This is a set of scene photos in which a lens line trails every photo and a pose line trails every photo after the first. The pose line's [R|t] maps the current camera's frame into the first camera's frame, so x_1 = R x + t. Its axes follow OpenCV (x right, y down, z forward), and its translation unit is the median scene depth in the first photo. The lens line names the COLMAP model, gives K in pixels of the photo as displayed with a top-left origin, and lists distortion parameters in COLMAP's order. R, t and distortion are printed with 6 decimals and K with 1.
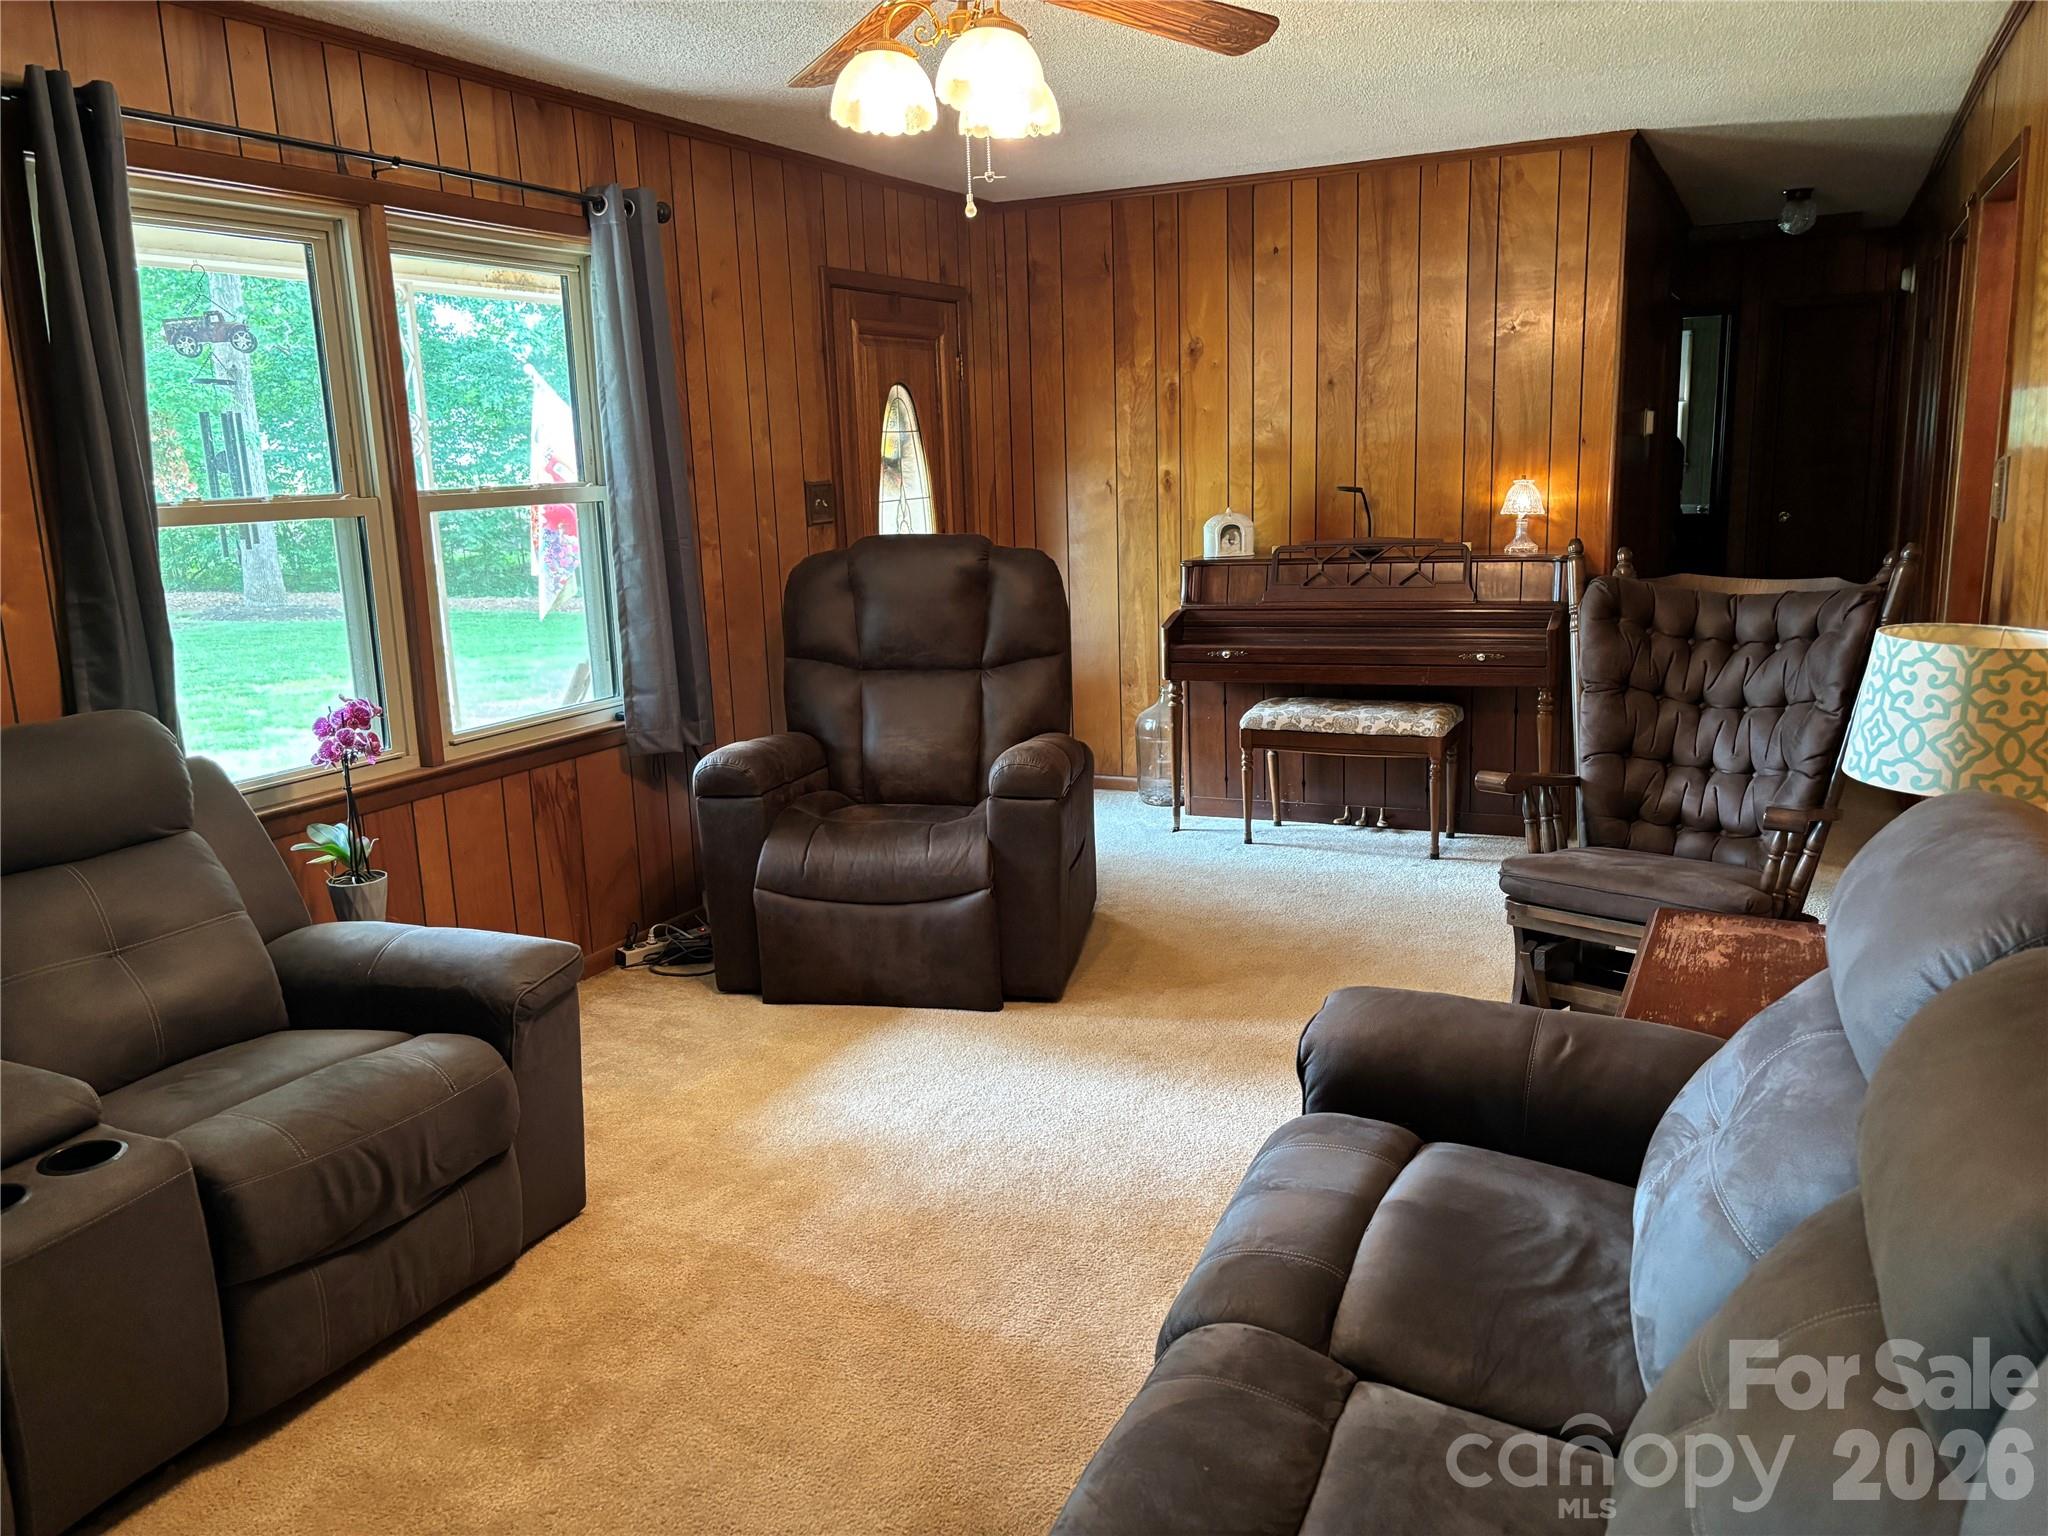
lens RADIAL K [[1567.3, 0, 1021.9], [0, 1567.3, 758.6], [0, 0, 1]] dist [0.059272, -0.049669]
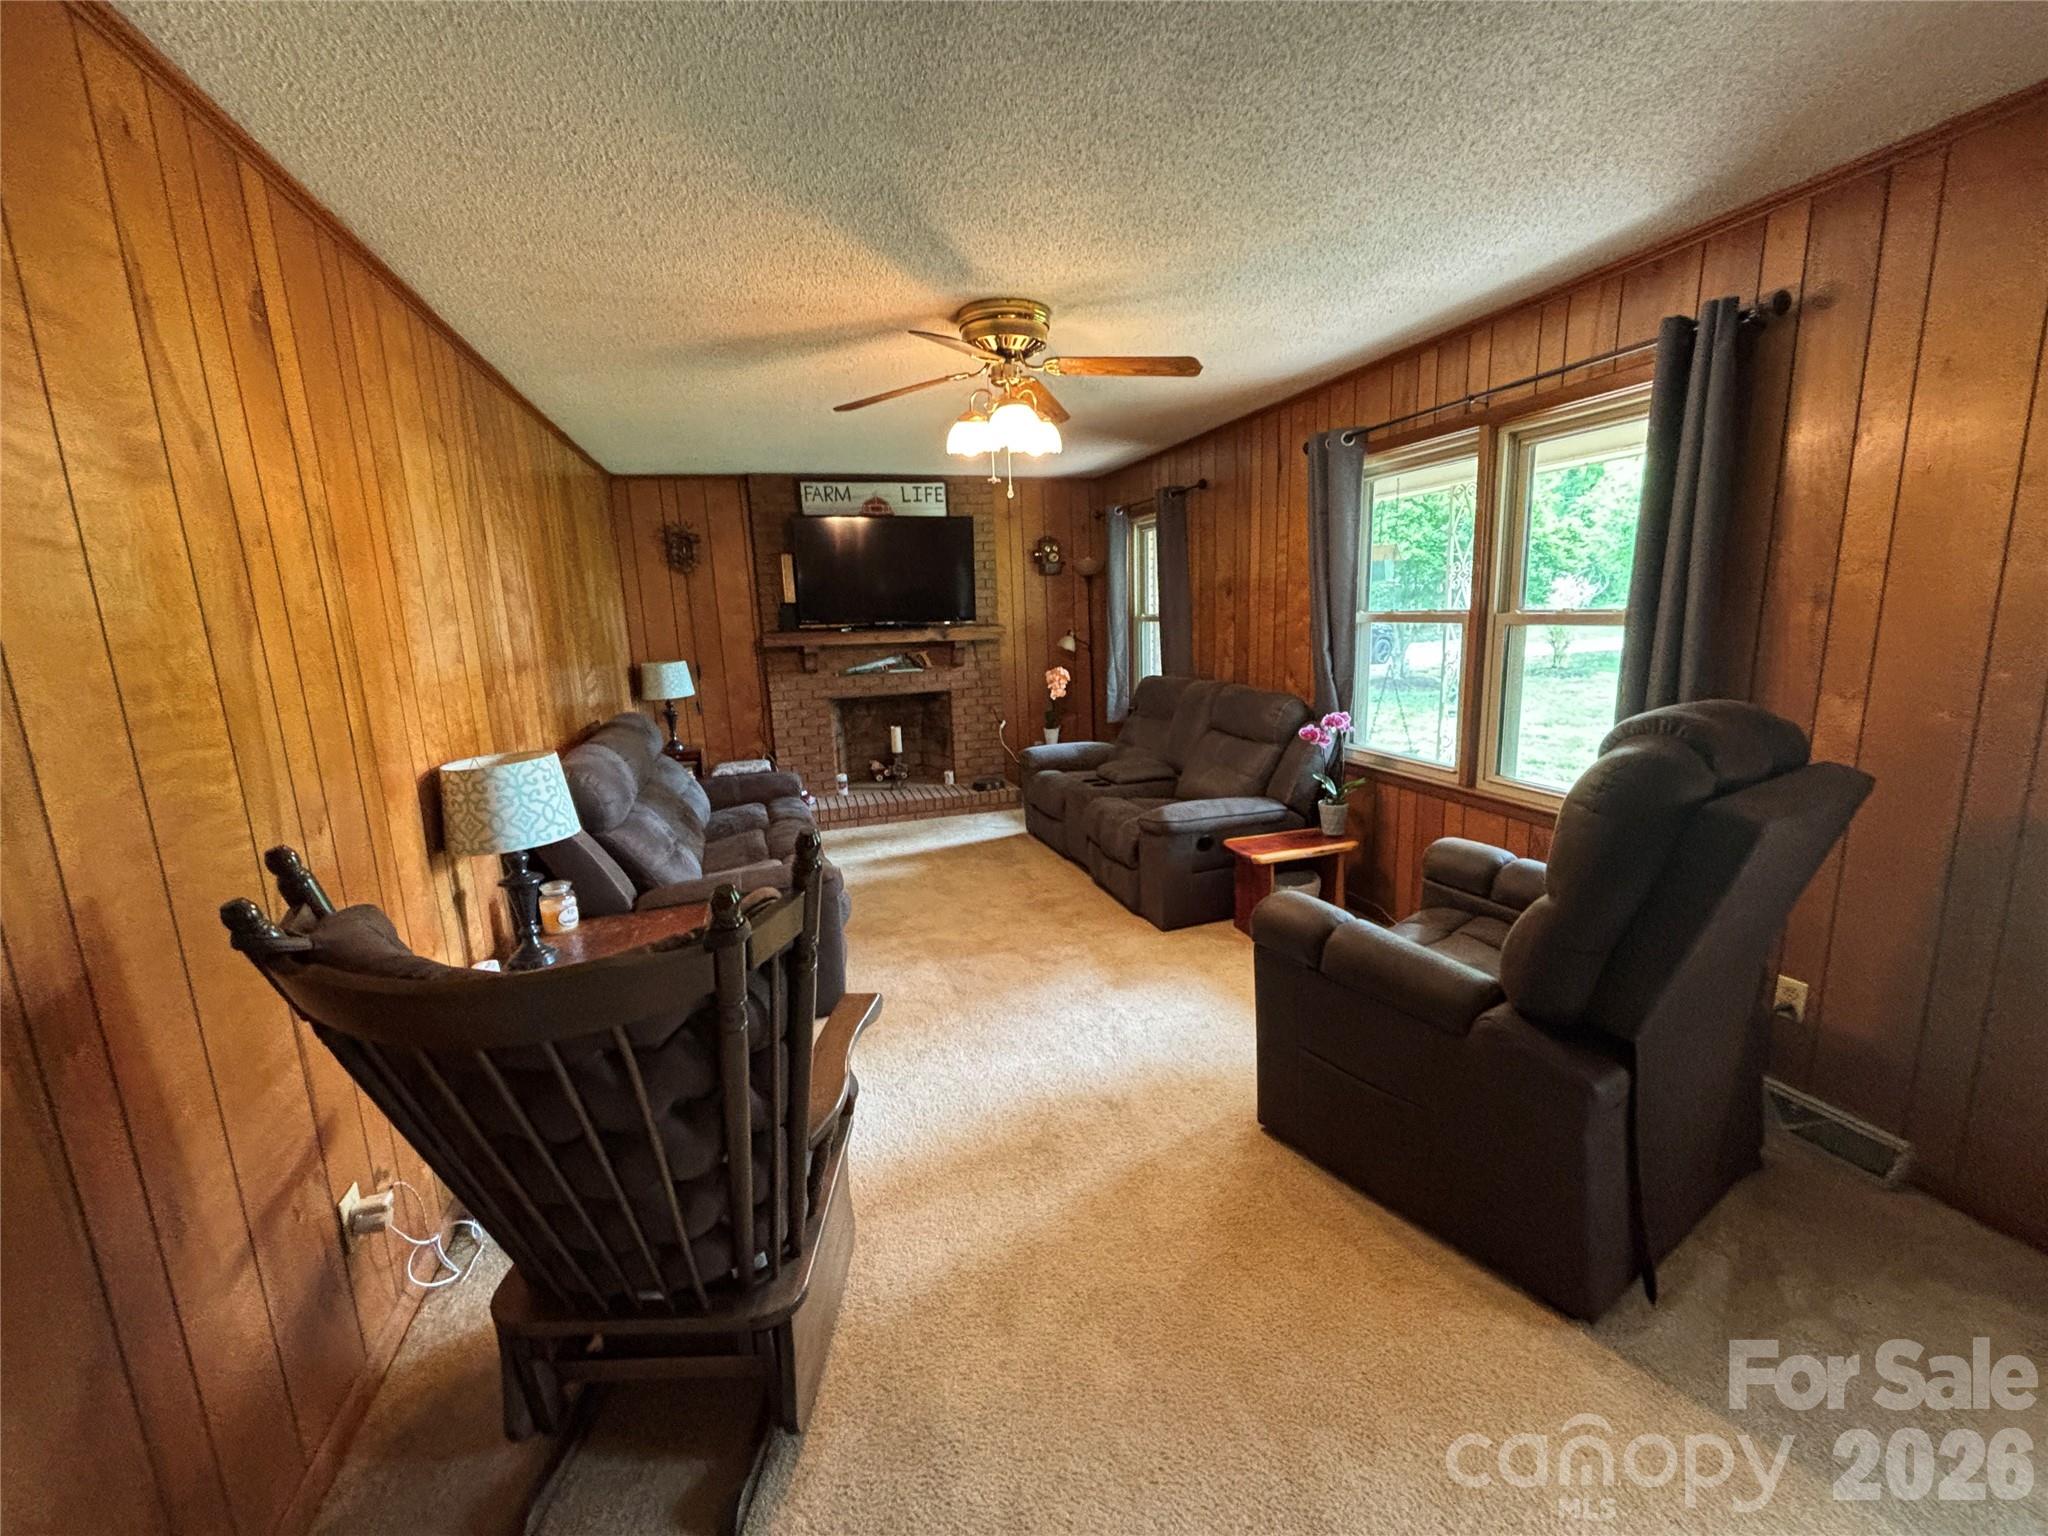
lens RADIAL K [[830.5, 0, 1027.4], [0, 830.5, 774.6], [0, 0, 1]] dist [-0.000043, -0.000460]
pose [[-0.722538, 0.196981, -0.662675, 0.455351], [-0.074202, 0.930914, 0.357620, -0.253477], [0.687338, 0.307566, -0.658004, 1.169325]]
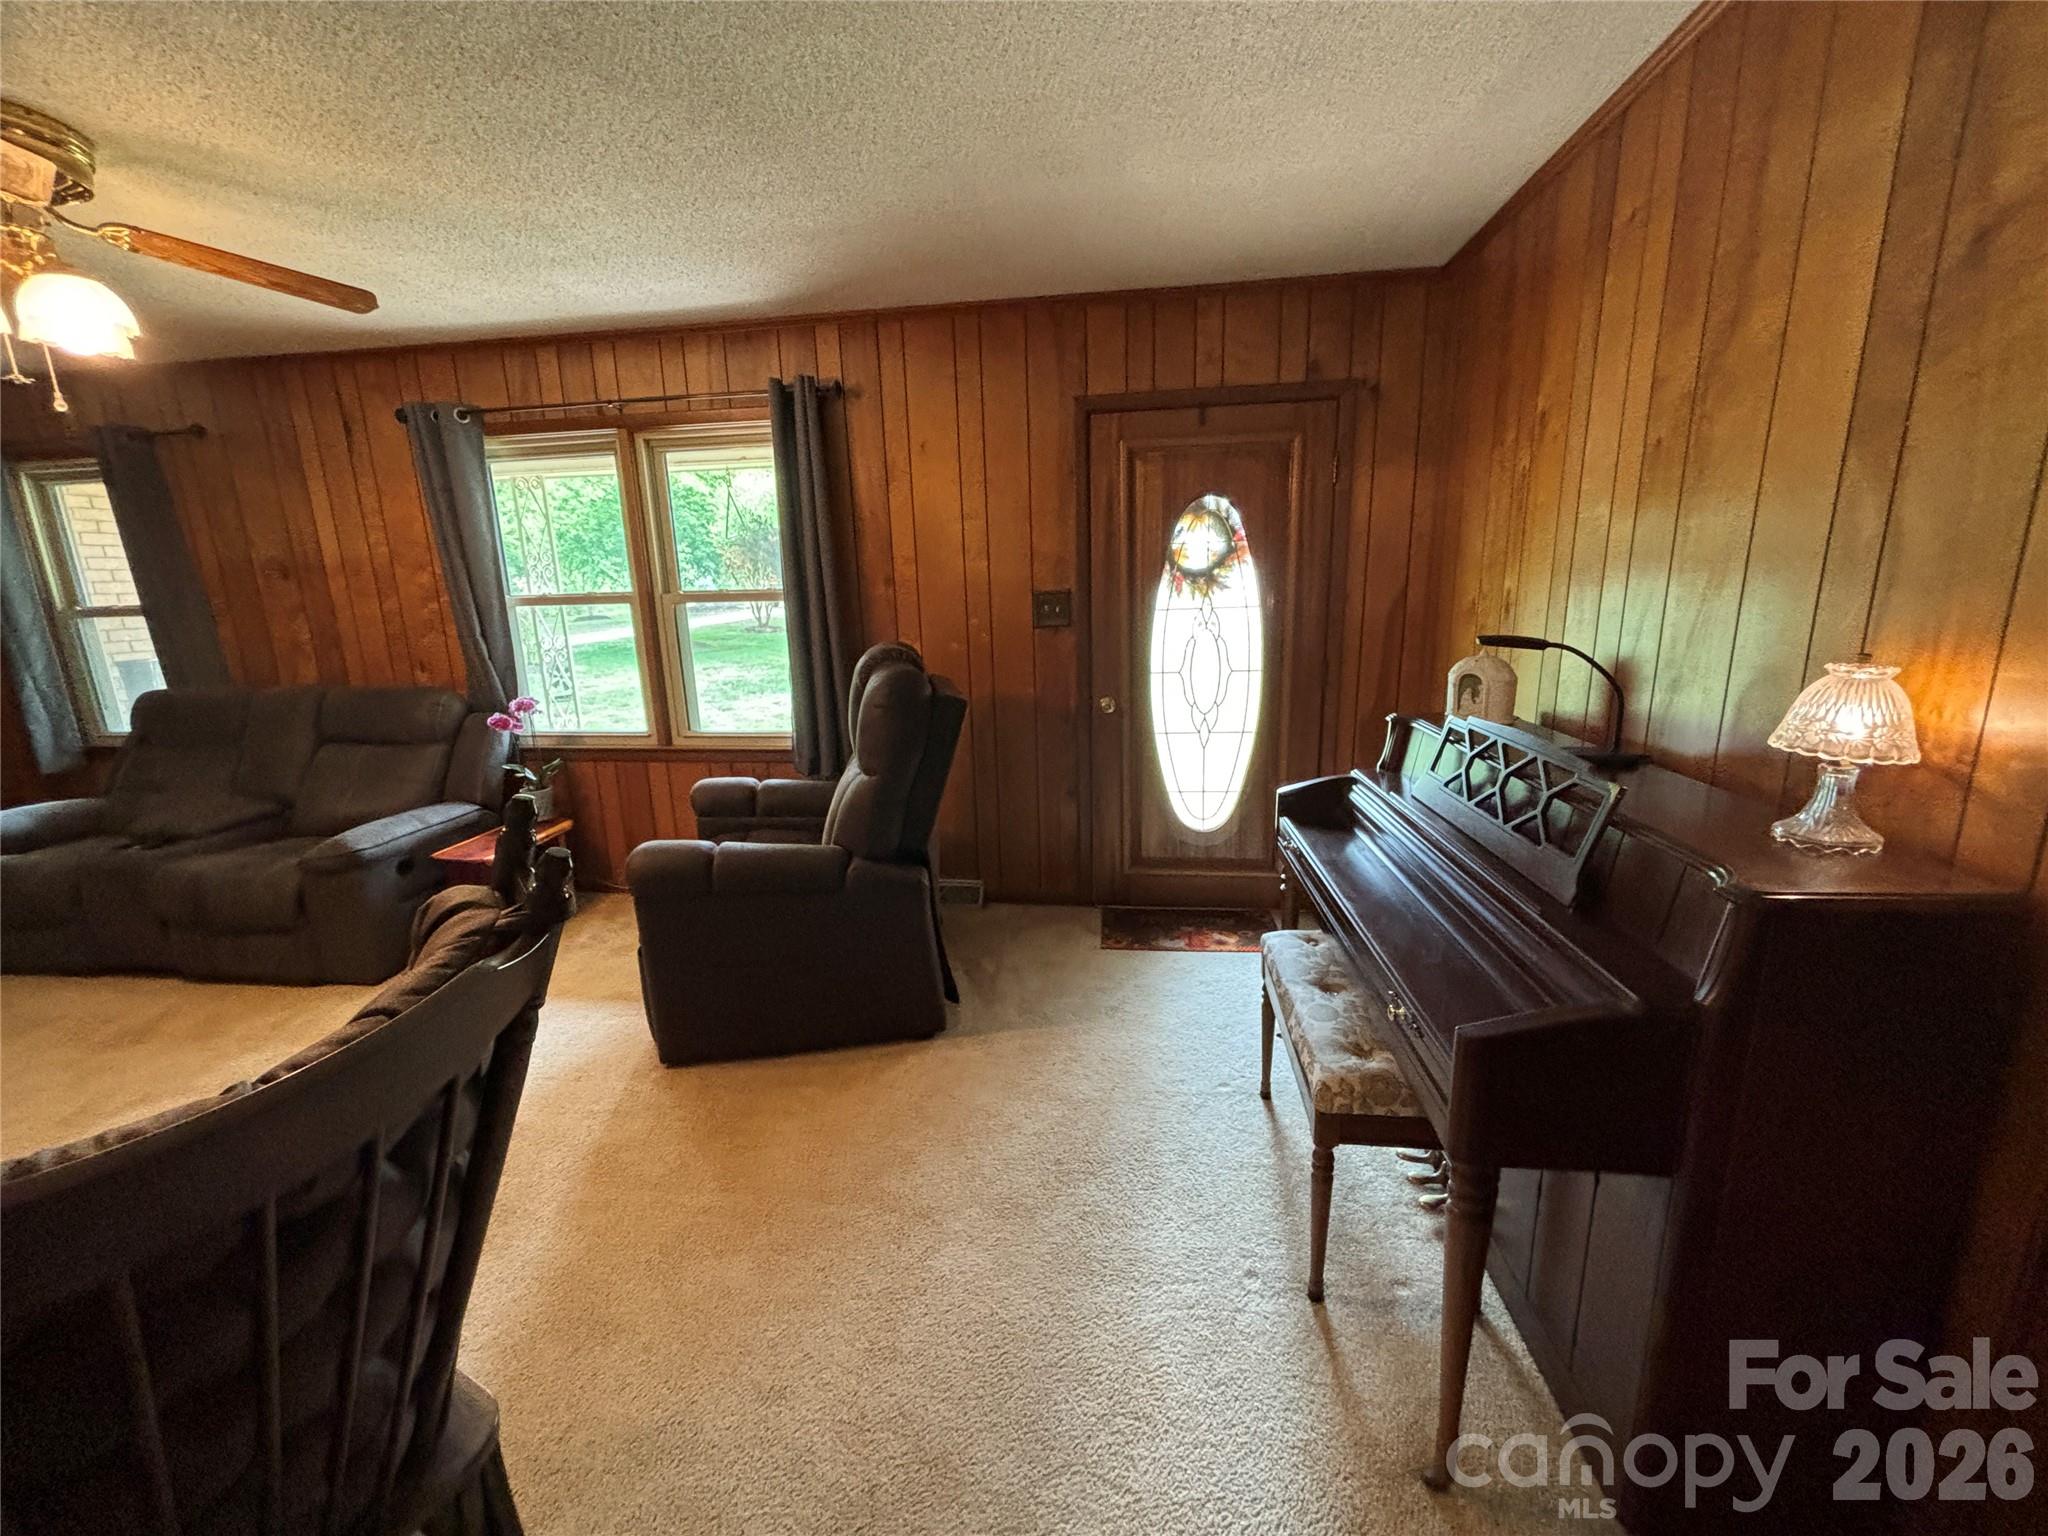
lens RADIAL K [[830.5, 0, 1013.1], [0, 830.5, 773.1], [0, 0, 1]] dist [-0.000043, -0.000460]
pose [[0.310511, 0.244773, -0.918515, 0.590253], [-0.169620, 0.965037, 0.199830, -0.209440], [0.935314, 0.093749, 0.341173, 0.993690]]
